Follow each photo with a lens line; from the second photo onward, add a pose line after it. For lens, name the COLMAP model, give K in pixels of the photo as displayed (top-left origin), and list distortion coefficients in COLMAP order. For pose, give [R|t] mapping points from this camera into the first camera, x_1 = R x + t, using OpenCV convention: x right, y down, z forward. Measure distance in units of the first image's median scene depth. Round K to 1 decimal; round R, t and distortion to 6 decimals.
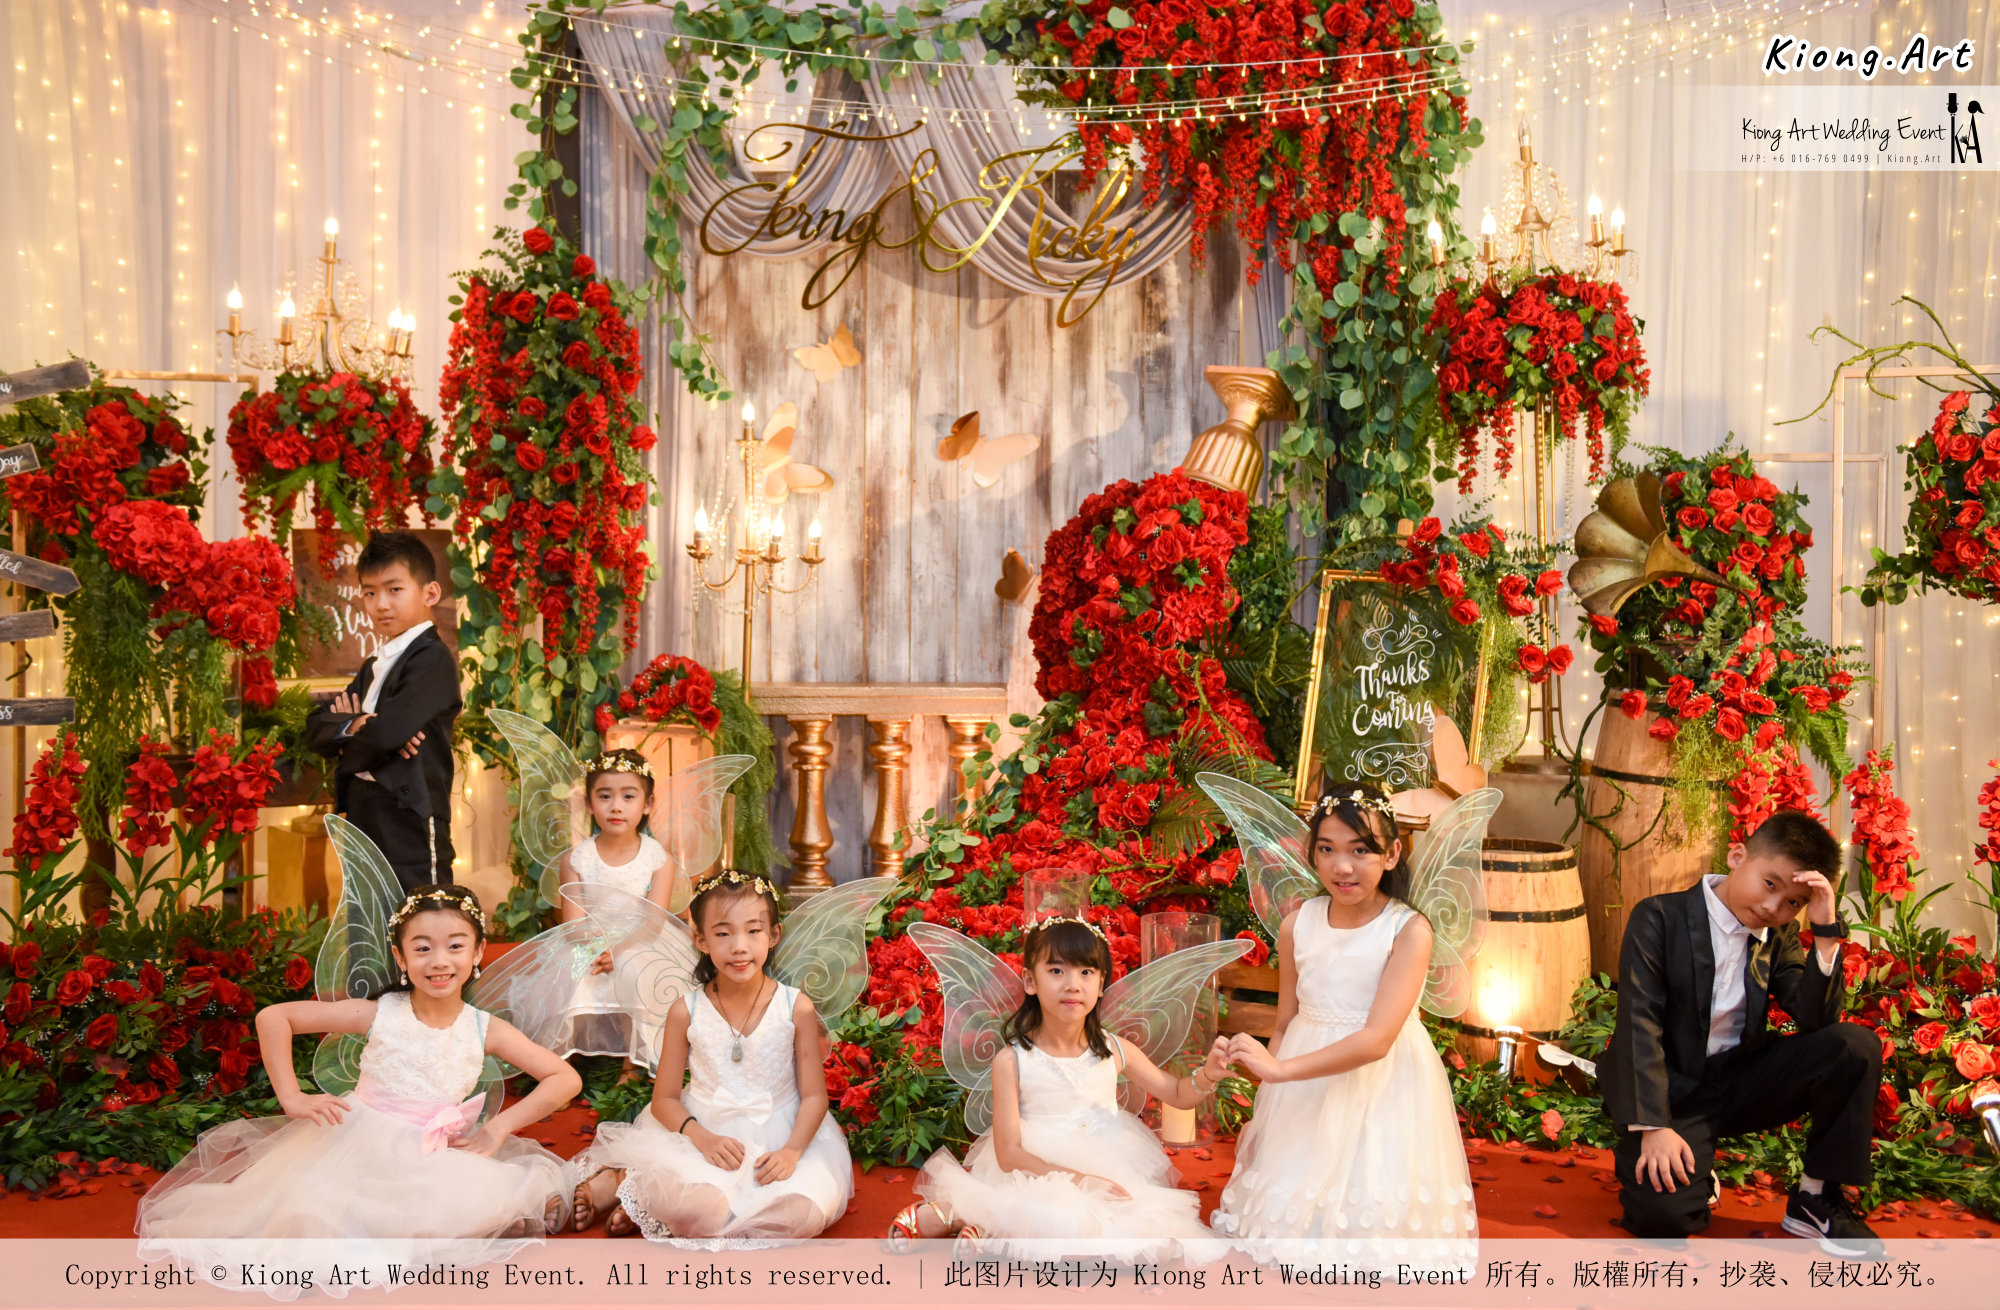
lens RADIAL K [[2436.6, 0, 993.9], [0, 2436.6, 591.8], [0, 0, 1]] dist [0.061377, 0.000000]
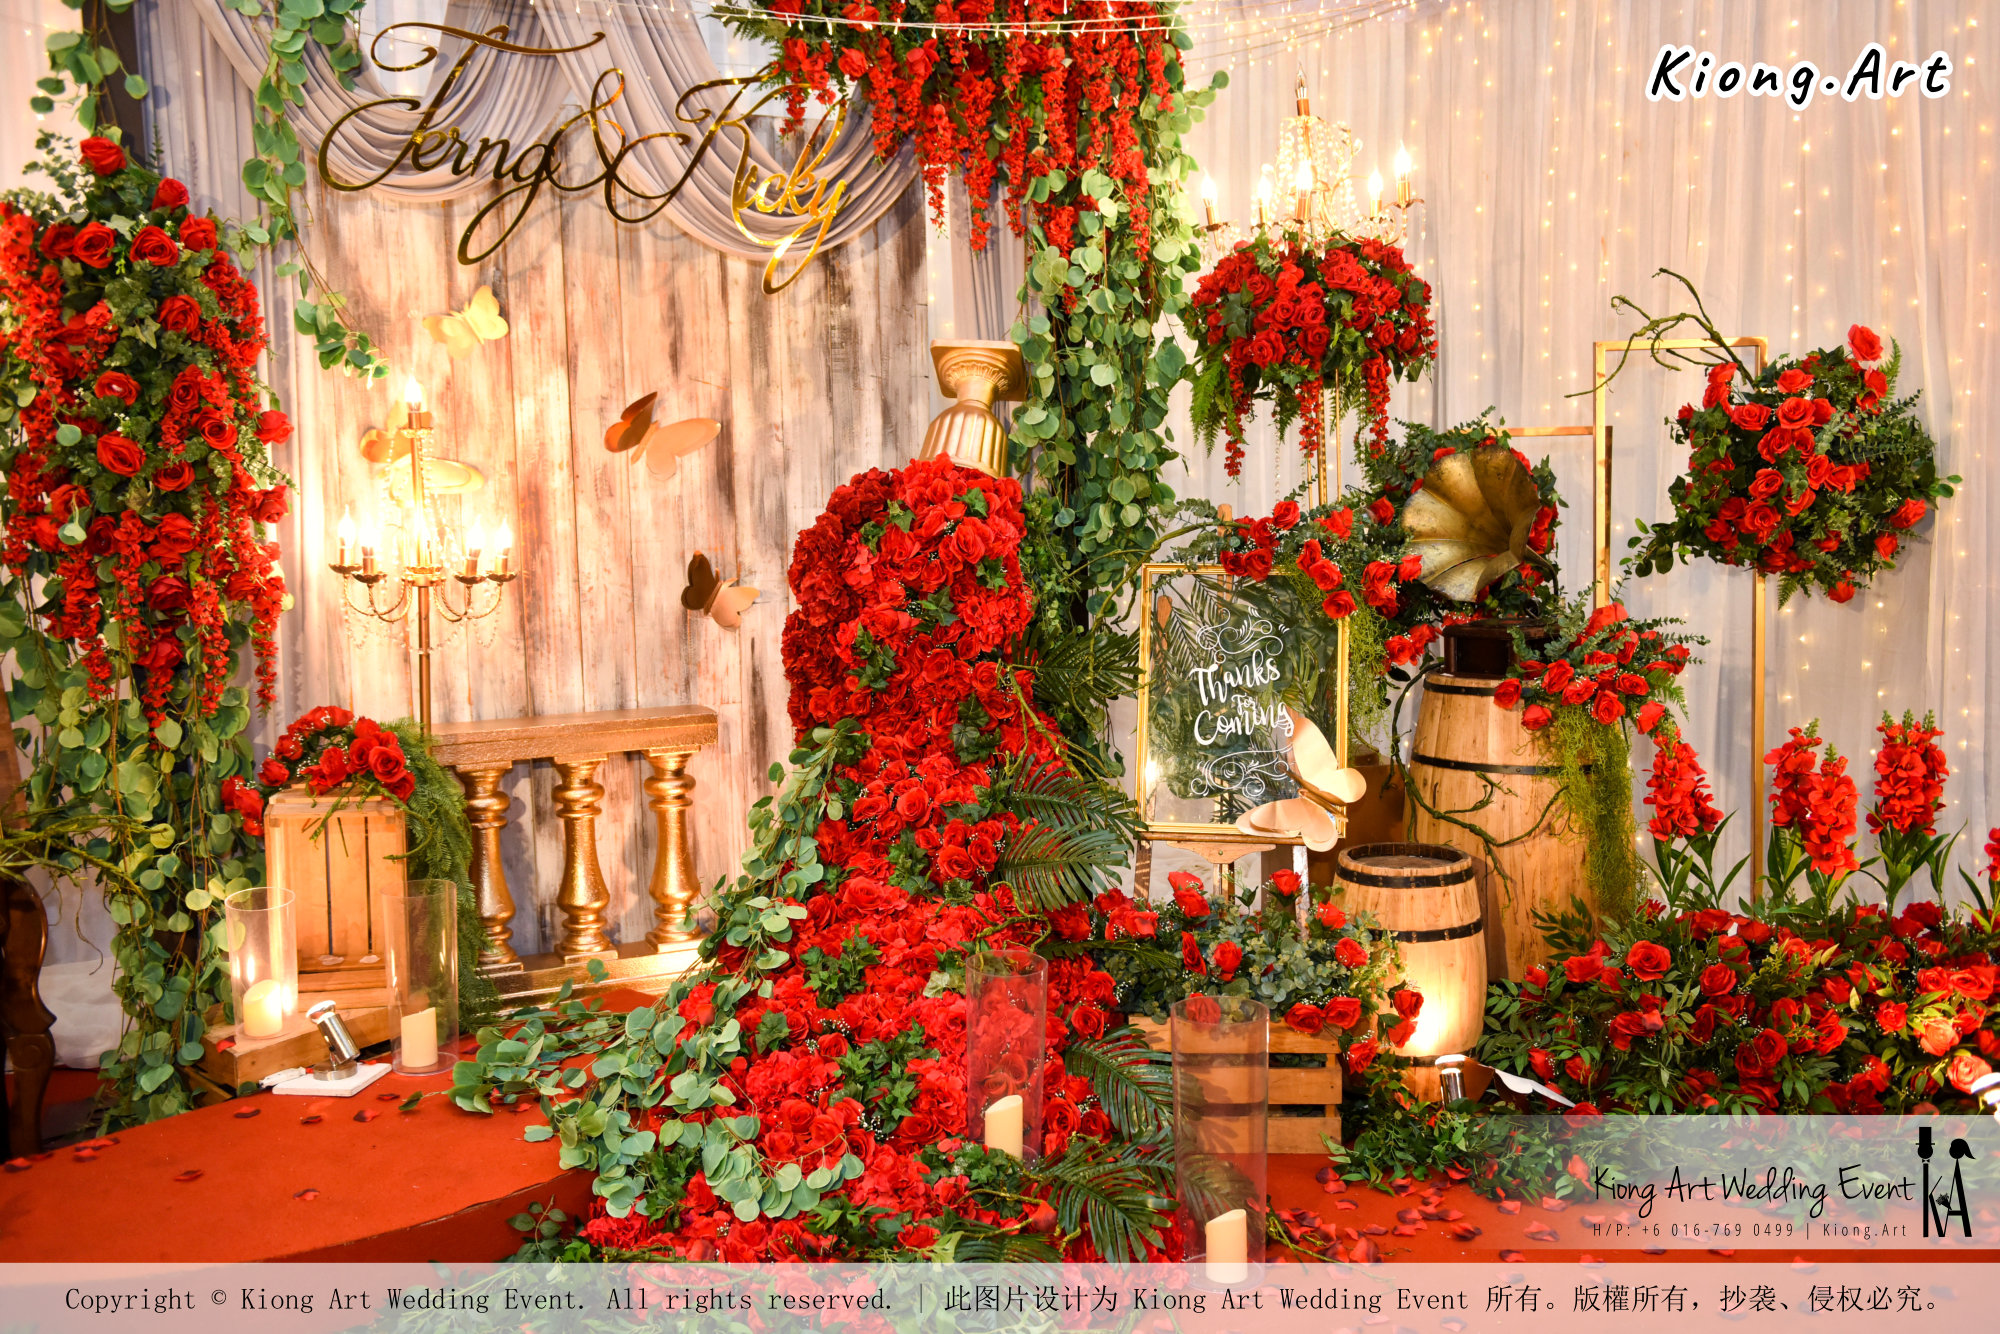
lens RADIAL K [[1828.6, 0, 1010.4], [0, 1828.6, 674.0], [0, 0, 1]] dist [0.014123, 0.004852]
pose [[0.903877, -0.069298, 0.422143, -0.186786], [0.042188, 0.996422, 0.073239, -0.018910], [-0.425708, -0.048390, 0.903566, 0.390431]]
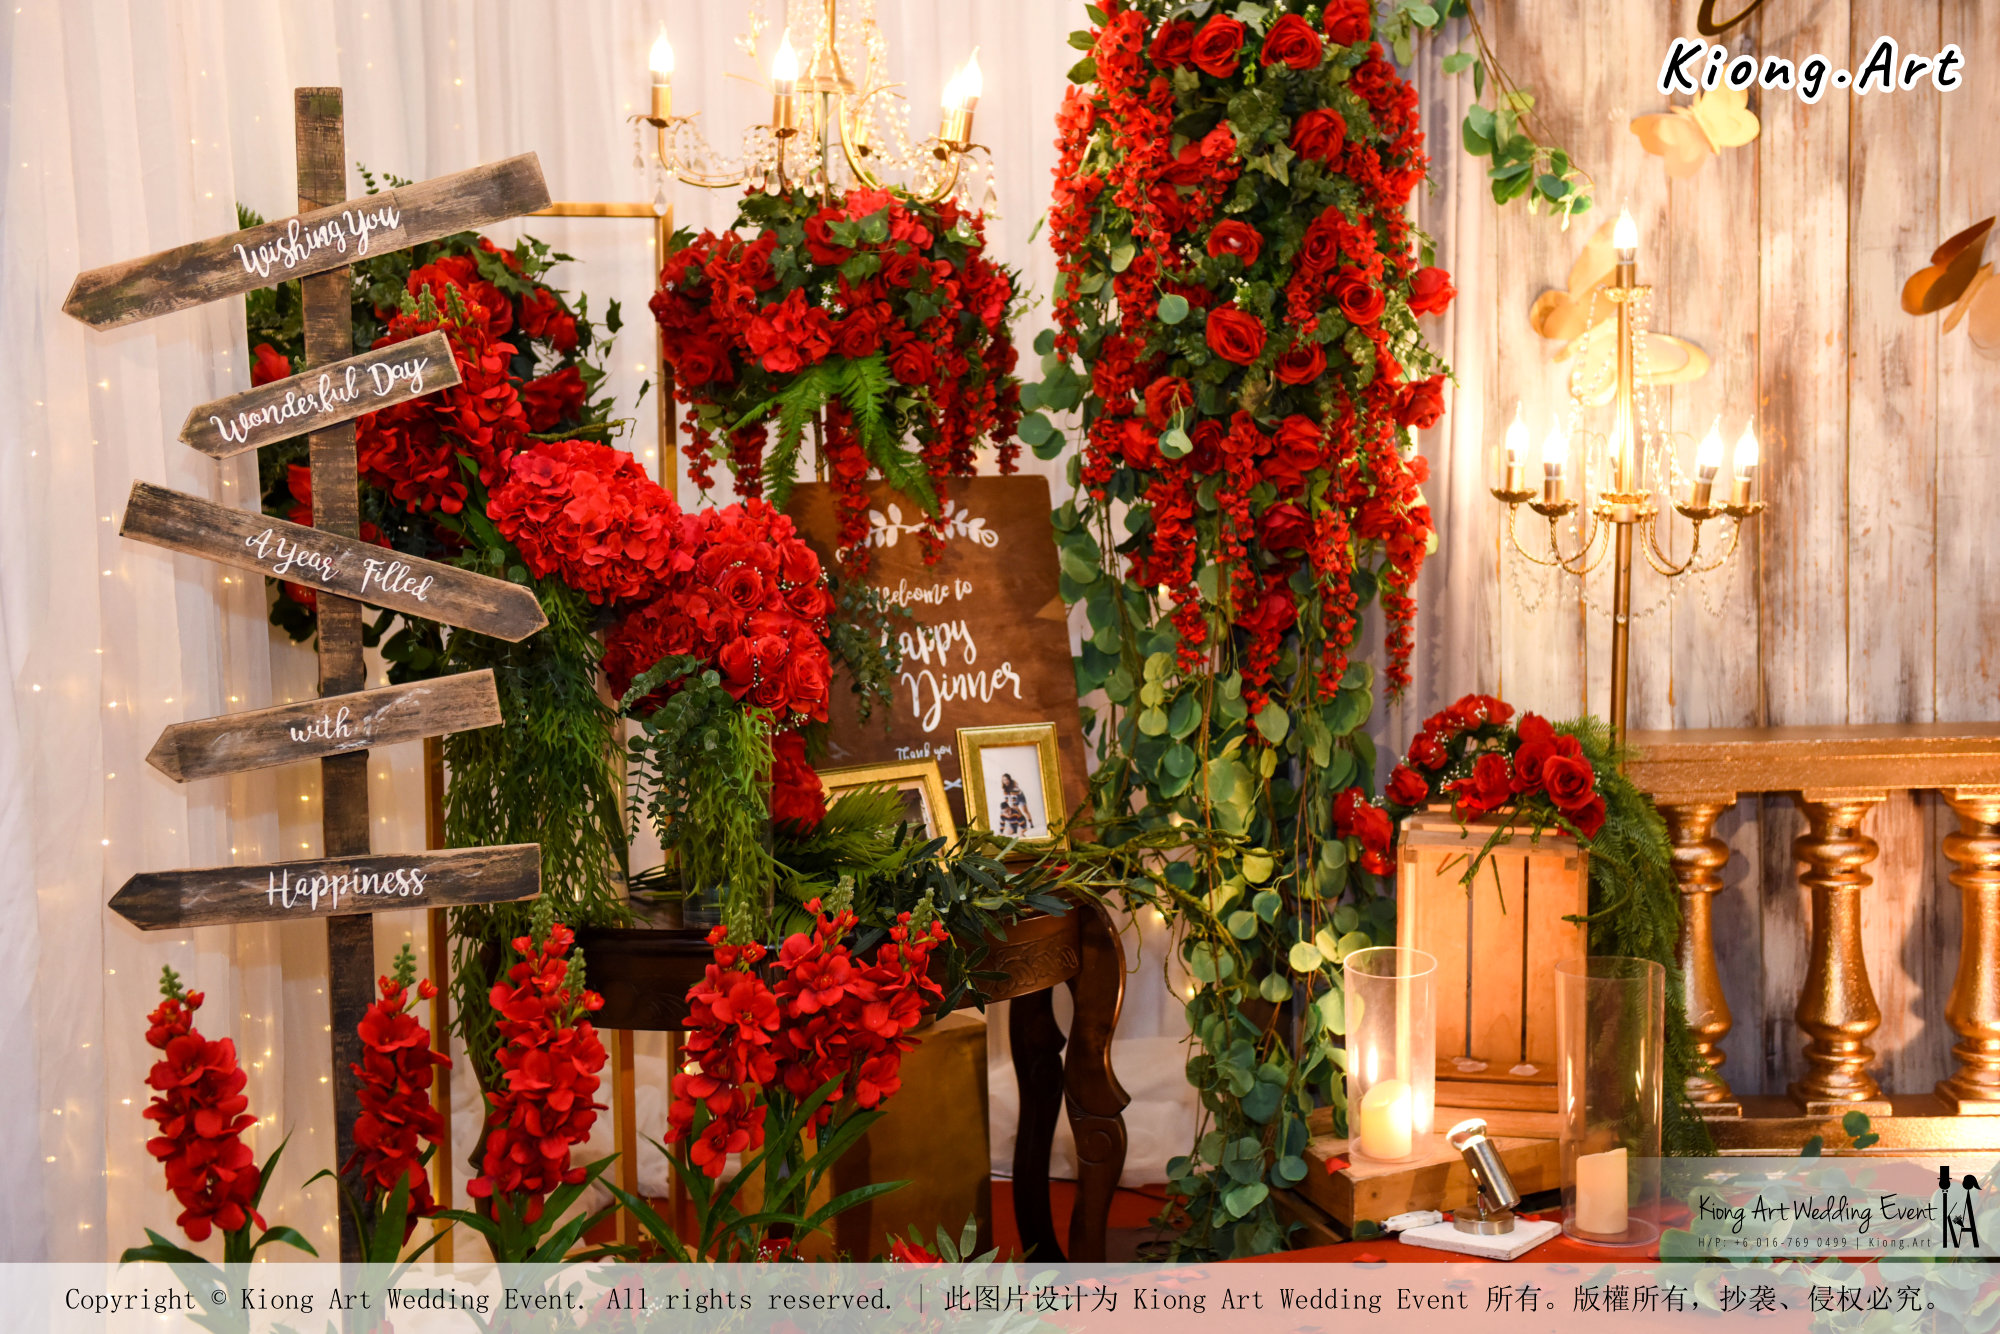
lens RADIAL K [[3065.1, 0, 990.9], [0, 3065.1, 668.6], [0, 0, 1]] dist [0.140403, 0.000000]
pose [[0.999222, -0.030304, -0.025234, -0.229697], [0.031529, 0.998270, 0.049633, -0.017678], [0.023686, -0.050390, 0.998449, 0.331403]]
